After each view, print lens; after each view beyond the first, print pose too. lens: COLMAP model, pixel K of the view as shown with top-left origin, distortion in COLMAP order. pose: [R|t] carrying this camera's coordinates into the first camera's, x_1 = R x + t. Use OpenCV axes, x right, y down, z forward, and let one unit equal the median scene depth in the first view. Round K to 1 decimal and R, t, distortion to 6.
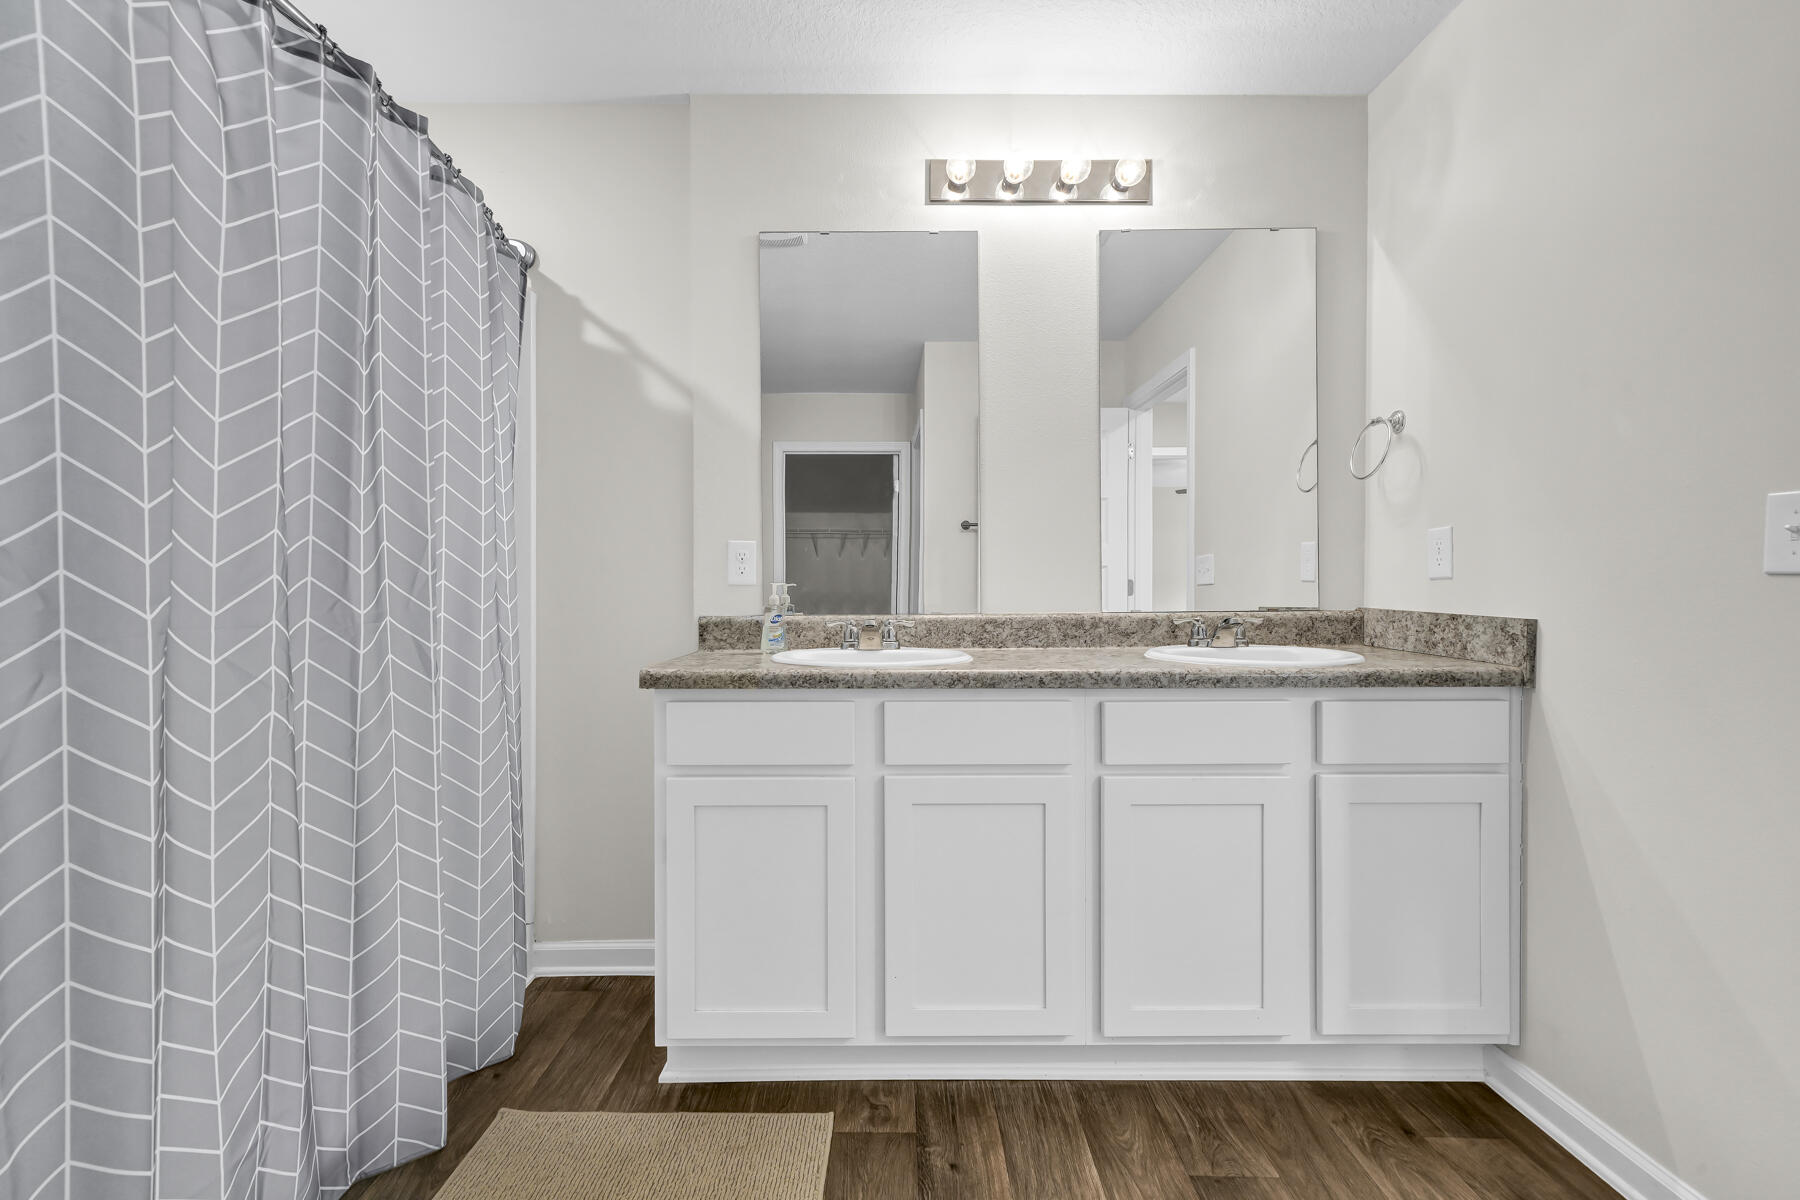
lens RADIAL K [[777.4, 0, 899.6], [0, 777.4, 590.0], [0, 0, 1]] dist [-0.001233, -0.000072]
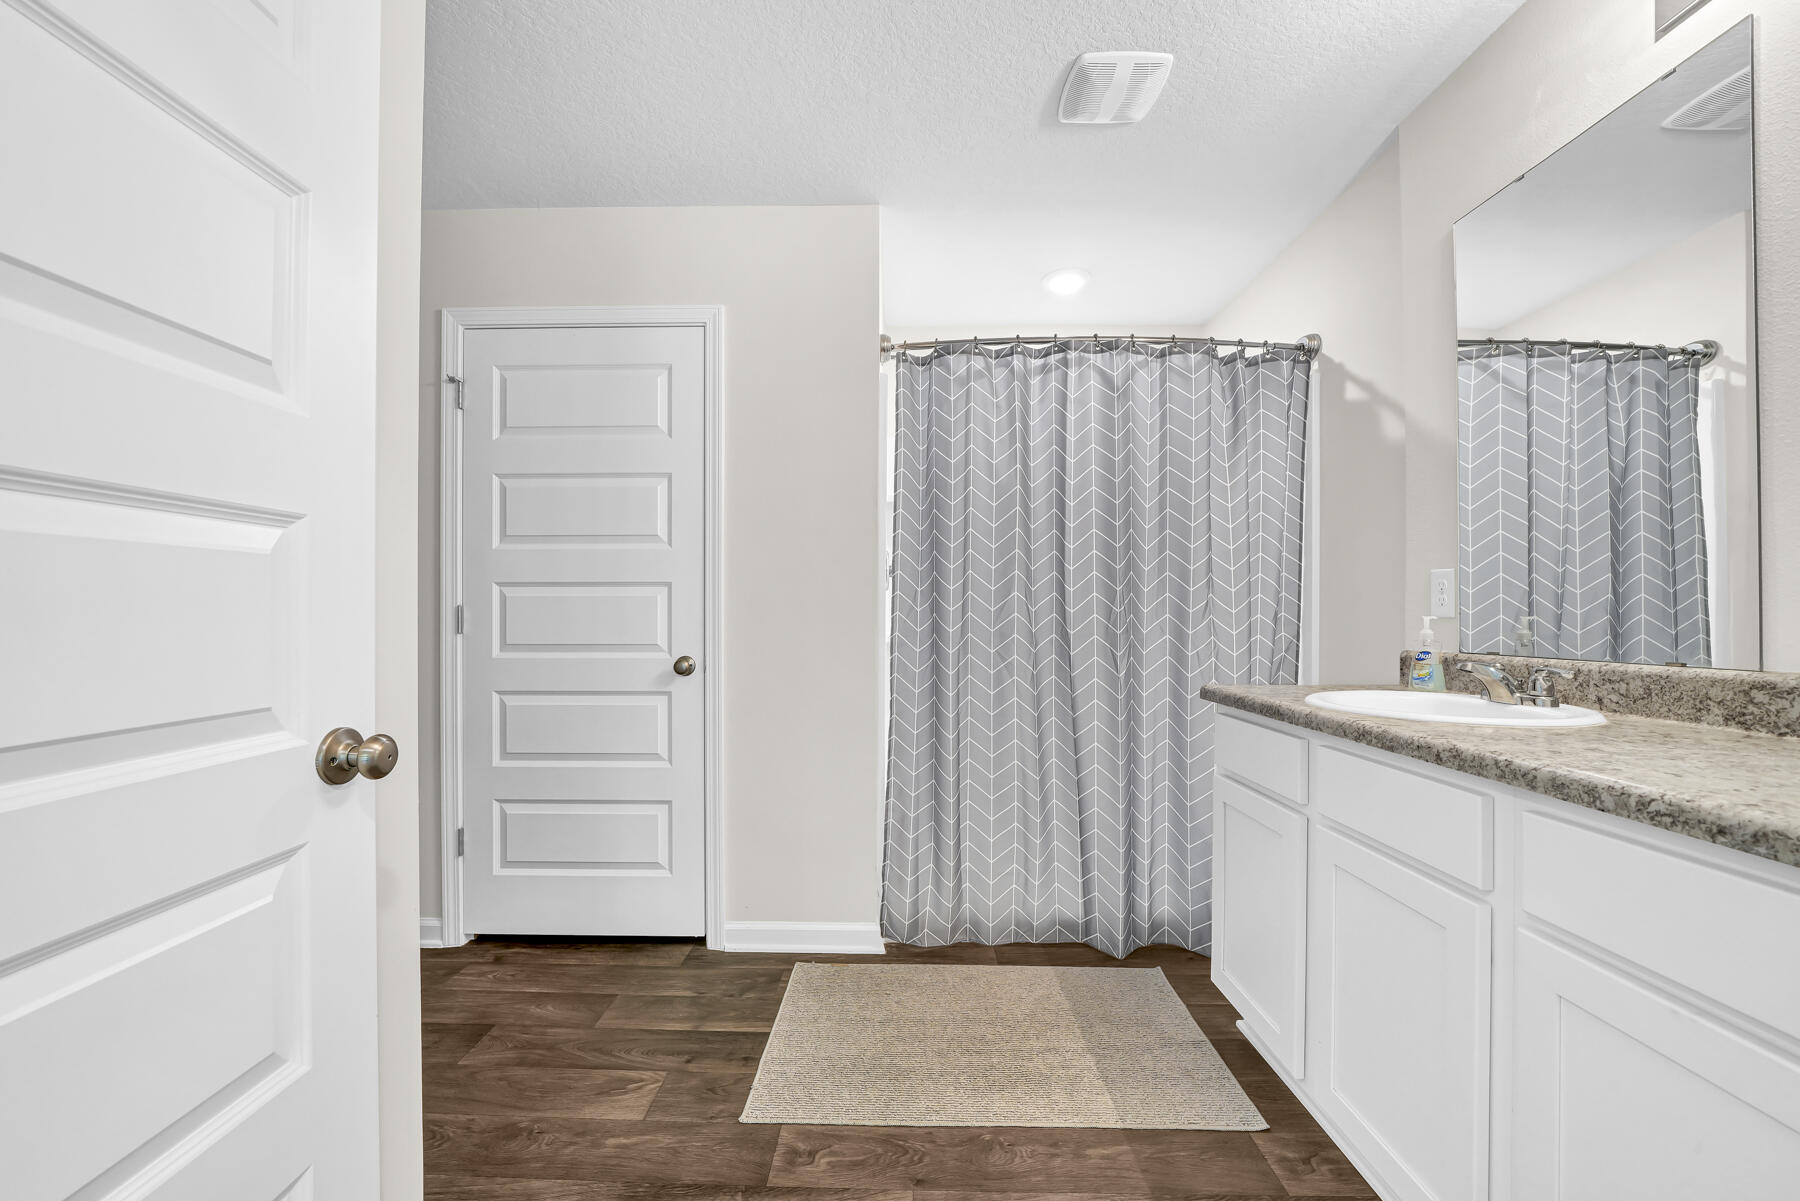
lens RADIAL K [[700.4, 0, 899.0], [0, 700.4, 609.5], [0, 0, 1]] dist [-0.009524, -0.000204]
pose [[-0.003464, -0.004046, -0.999986, 0.772556], [-0.002469, 0.999989, -0.004037, -0.014354], [0.999991, 0.002455, -0.003474, 0.459441]]
